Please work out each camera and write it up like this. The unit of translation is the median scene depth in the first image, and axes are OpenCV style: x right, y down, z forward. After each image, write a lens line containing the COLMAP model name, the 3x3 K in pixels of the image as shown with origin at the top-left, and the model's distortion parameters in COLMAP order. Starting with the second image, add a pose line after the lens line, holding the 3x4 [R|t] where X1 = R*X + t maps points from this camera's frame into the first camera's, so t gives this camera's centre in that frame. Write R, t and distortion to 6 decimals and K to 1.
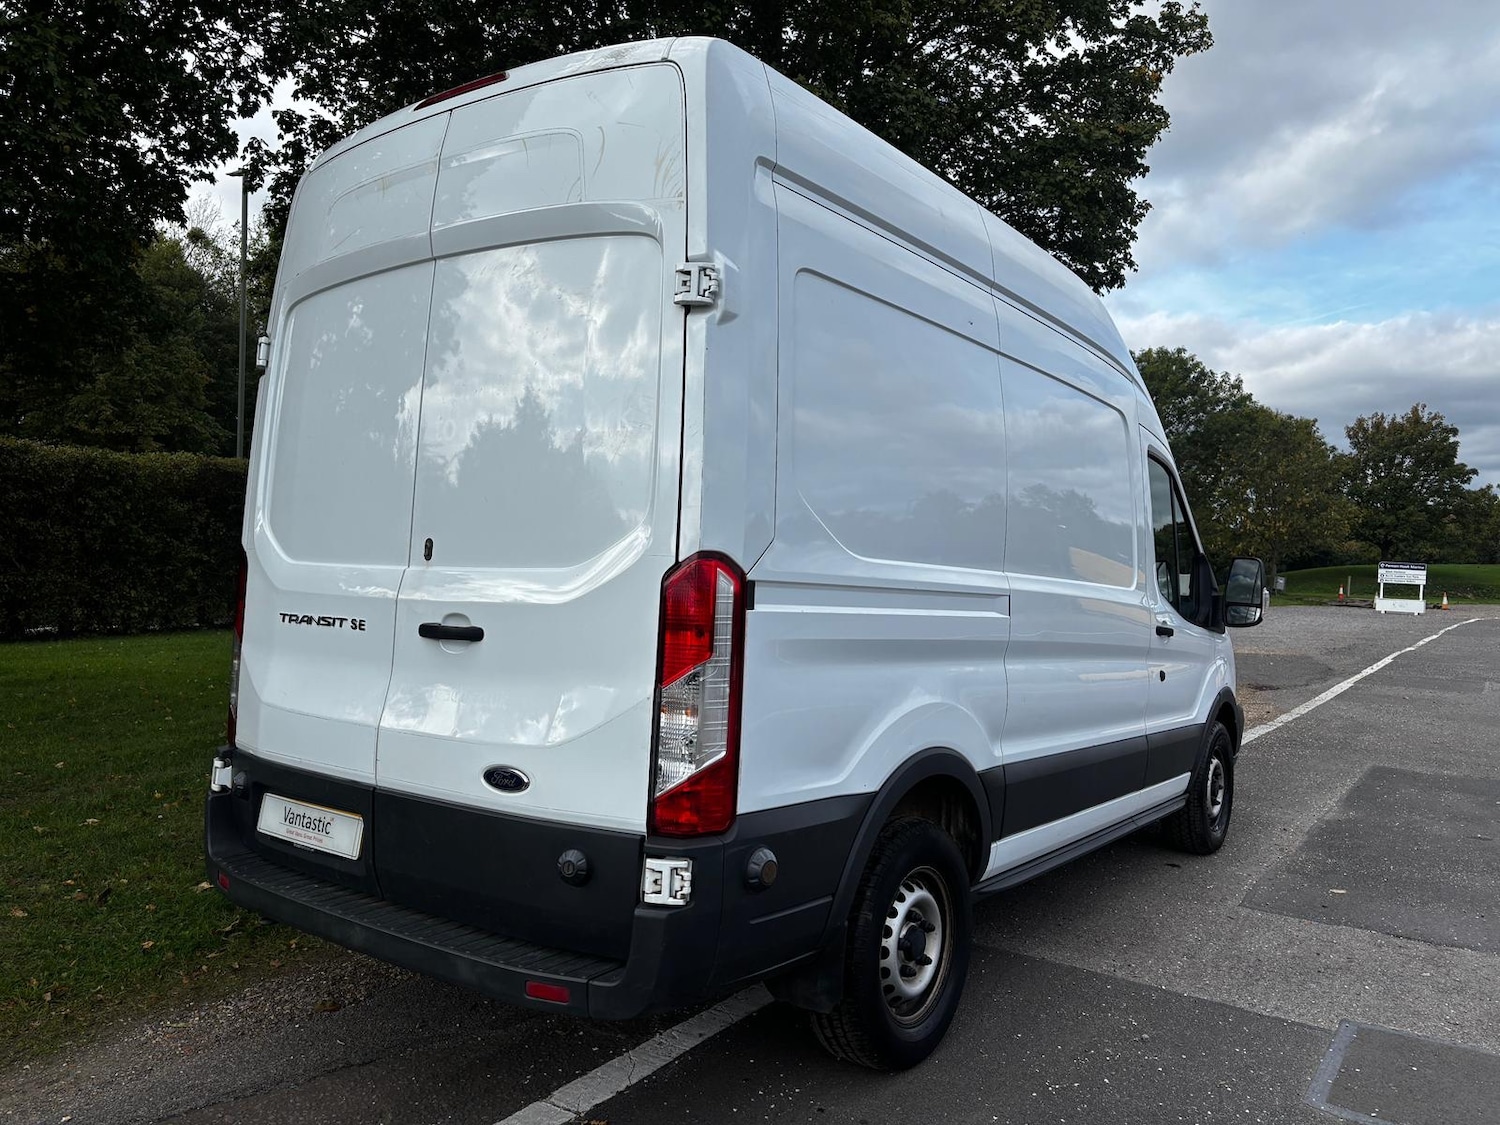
lens RADIAL K [[1174.6, 0, 747.3], [0, 1174.6, 547.9], [0, 0, 1]] dist [0.091201, -0.114812]
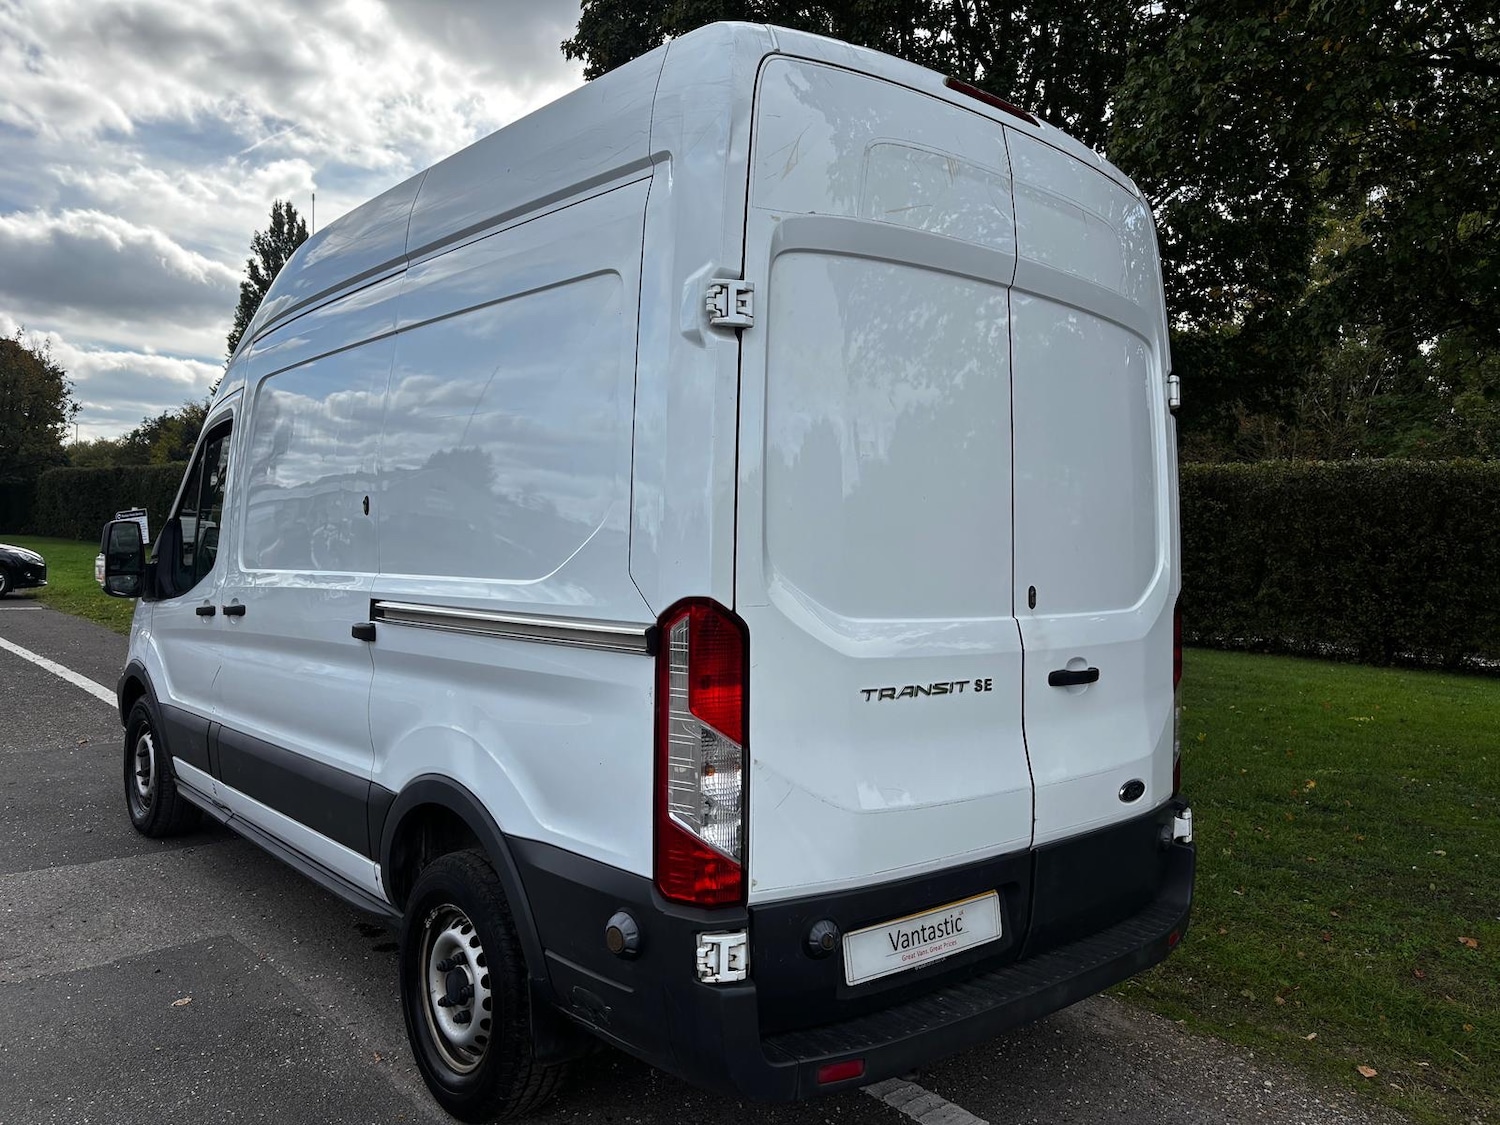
lens RADIAL K [[1181.2, 0, 753.7], [0, 1181.2, 574.0], [0, 0, 1]] dist [0.075633, -0.094995]
pose [[0.159244, -0.047301, 0.986105, -0.481591], [-0.040771, 0.997684, 0.054440, -0.023483], [-0.986397, -0.048874, 0.156947, 0.405443]]
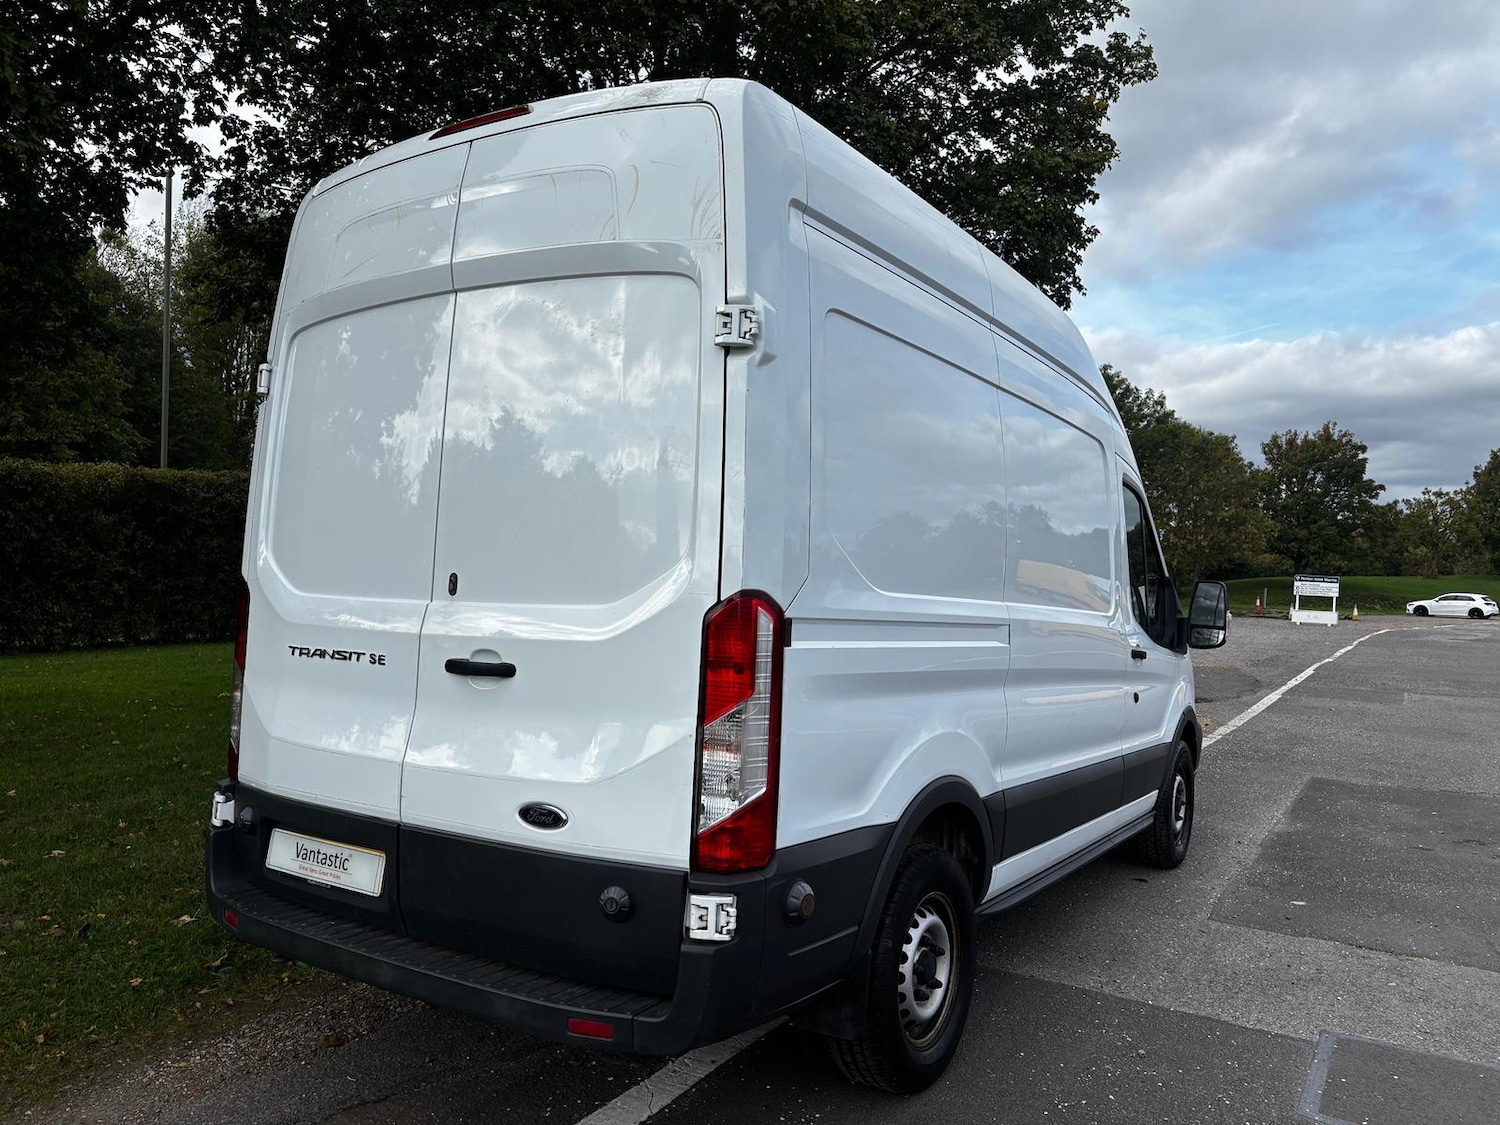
lens RADIAL K [[1178.8, 0, 750.0], [0, 1178.8, 562.5], [0, 0, 1]] dist [0.076981, -0.092991]
pose [[0.997939, 0.001557, 0.064153, -0.031774], [-0.001818, 0.999990, 0.004001, -0.008107], [-0.064146, -0.004110, 0.997932, -0.004552]]
